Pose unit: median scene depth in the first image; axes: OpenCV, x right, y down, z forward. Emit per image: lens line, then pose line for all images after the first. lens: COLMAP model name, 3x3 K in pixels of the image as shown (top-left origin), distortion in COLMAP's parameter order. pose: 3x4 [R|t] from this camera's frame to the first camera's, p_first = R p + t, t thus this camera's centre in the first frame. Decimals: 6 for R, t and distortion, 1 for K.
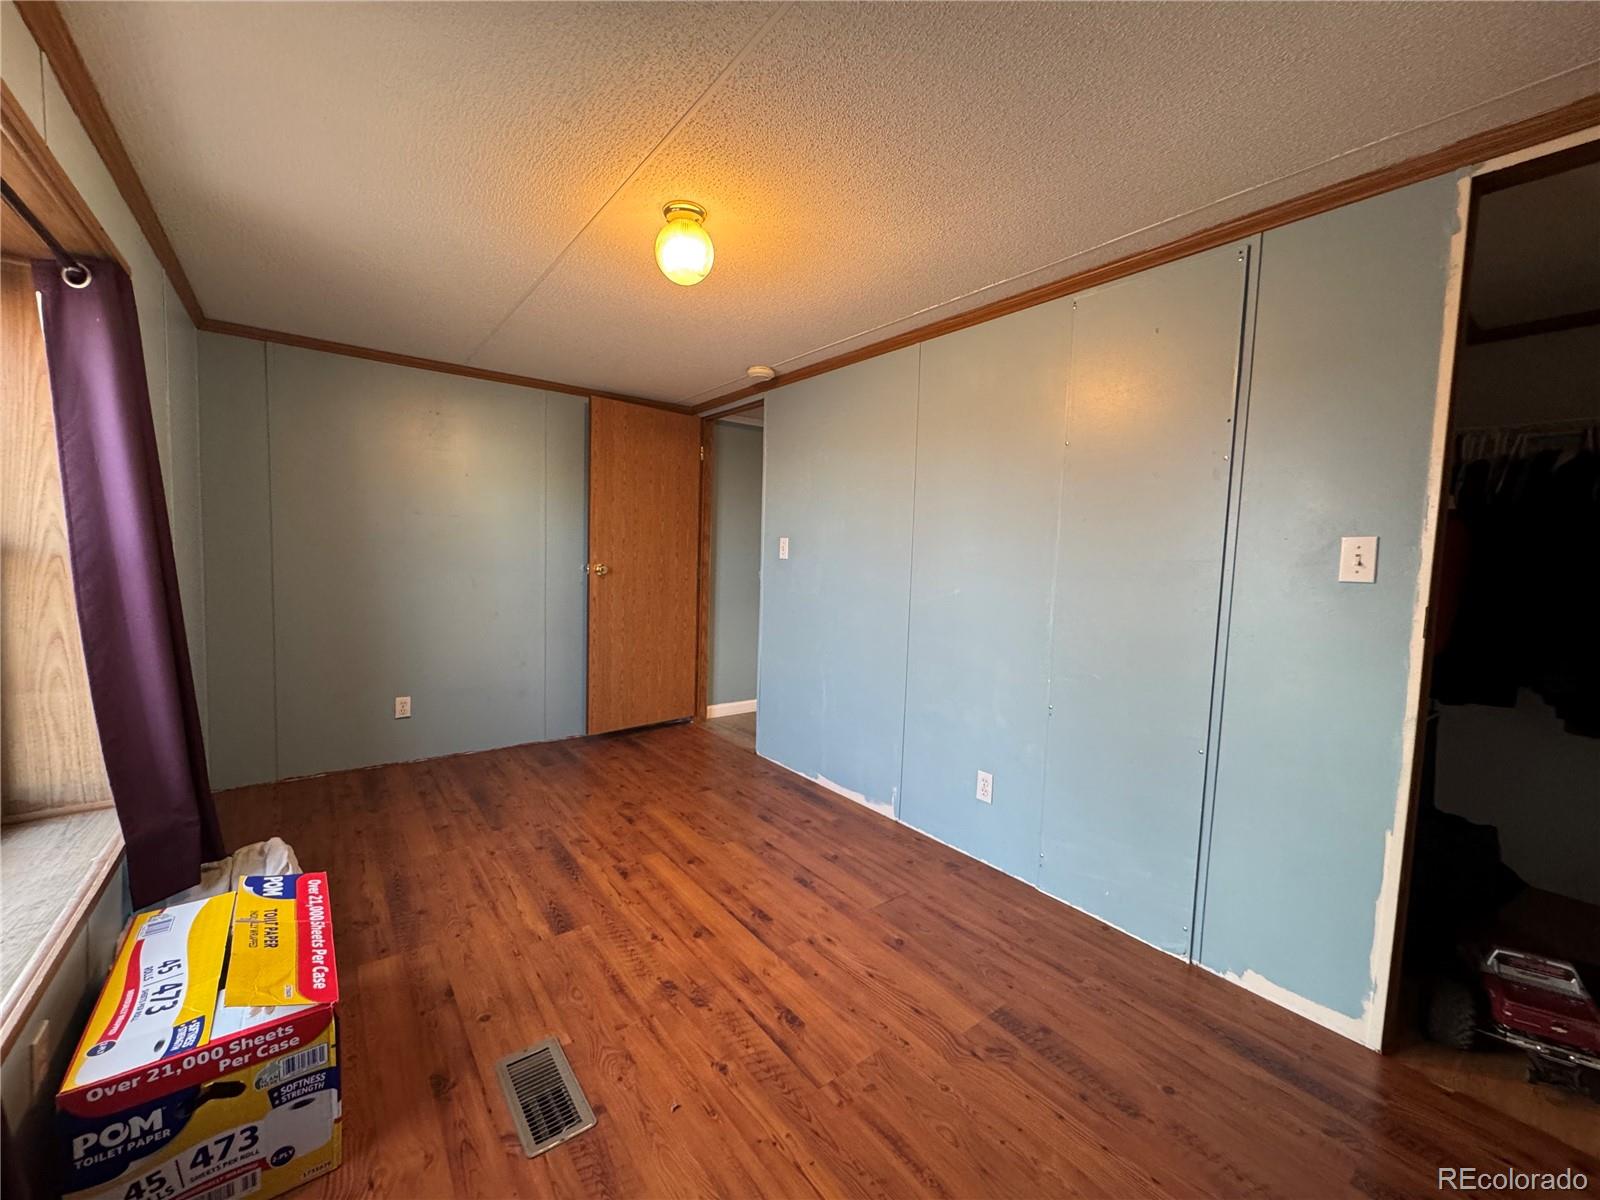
lens RADIAL K [[640.0, 0, 798.7], [0, 640.0, 601.4], [0, 0, 1]] dist [0.013112, -0.007812]
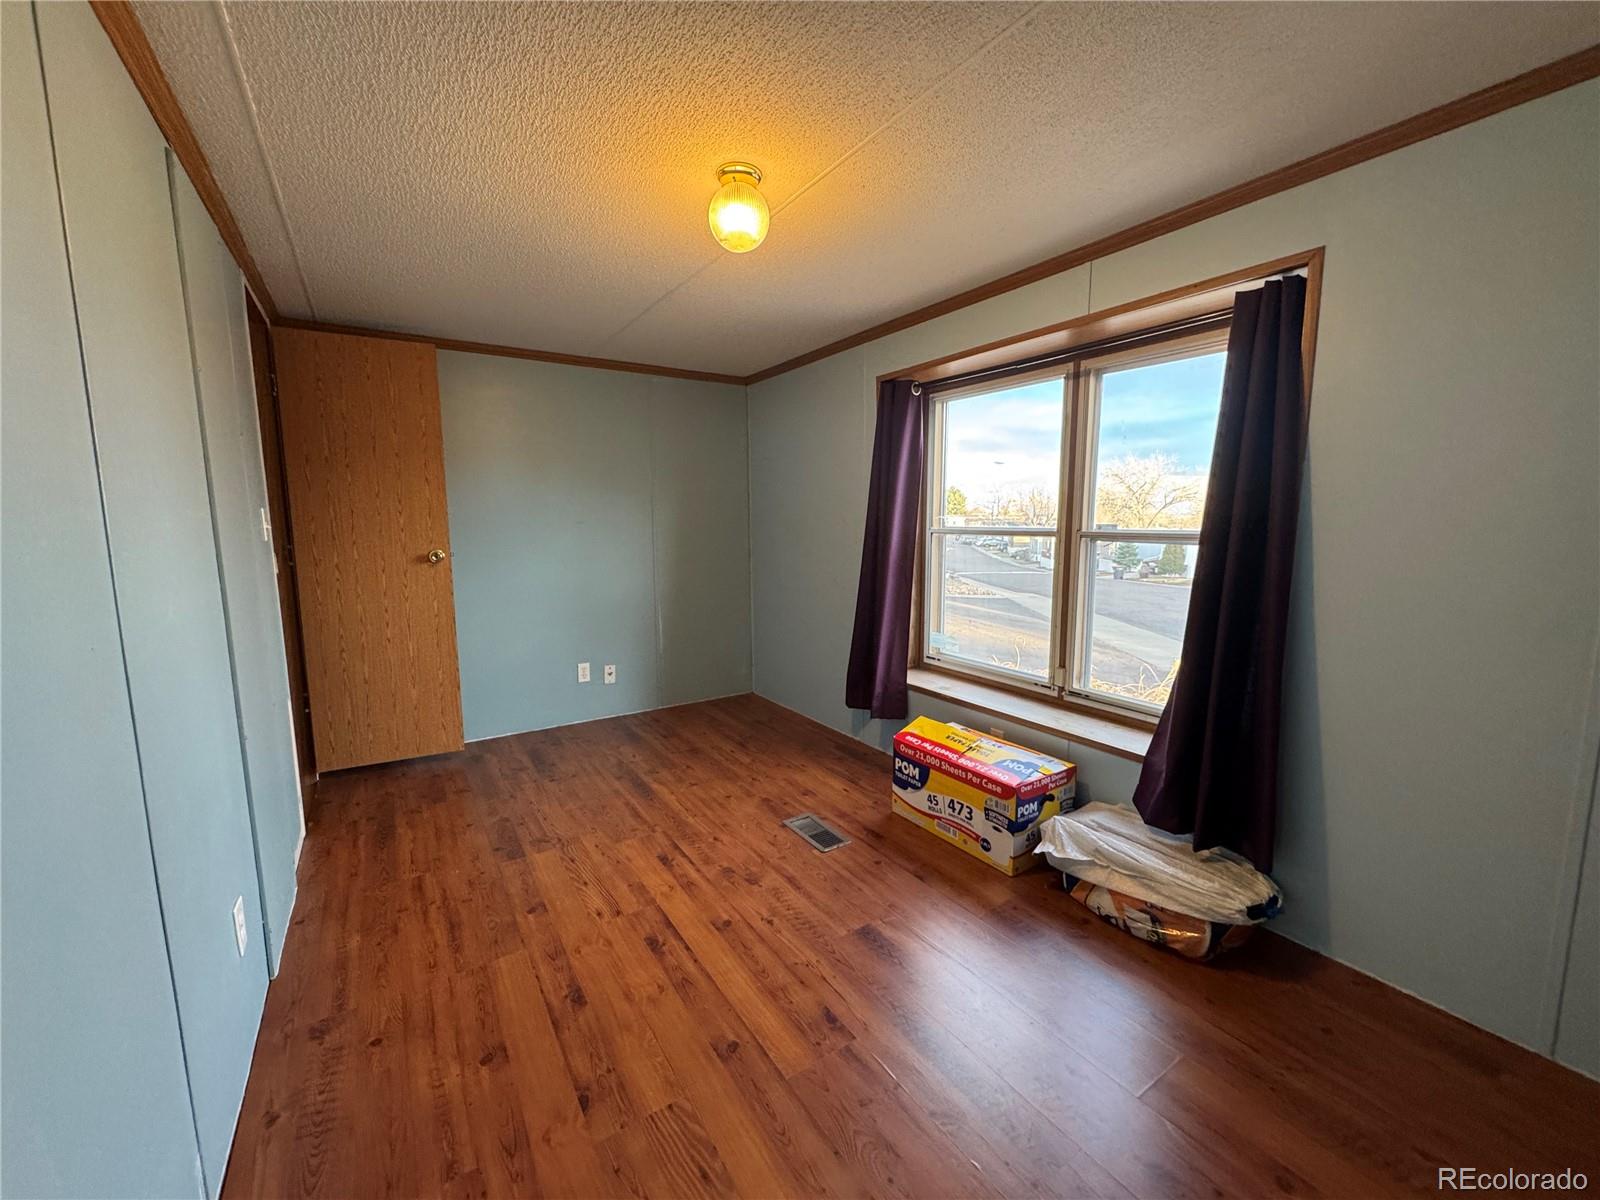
lens RADIAL K [[640.0, 0, 798.7], [0, 640.0, 601.4], [0, 0, 1]] dist [0.013112, -0.007812]
pose [[-0.997091, -0.031869, 0.069240, -0.336176], [-0.016876, 0.978153, 0.207201, -0.178678], [-0.074331, 0.205430, -0.975845, 1.951636]]
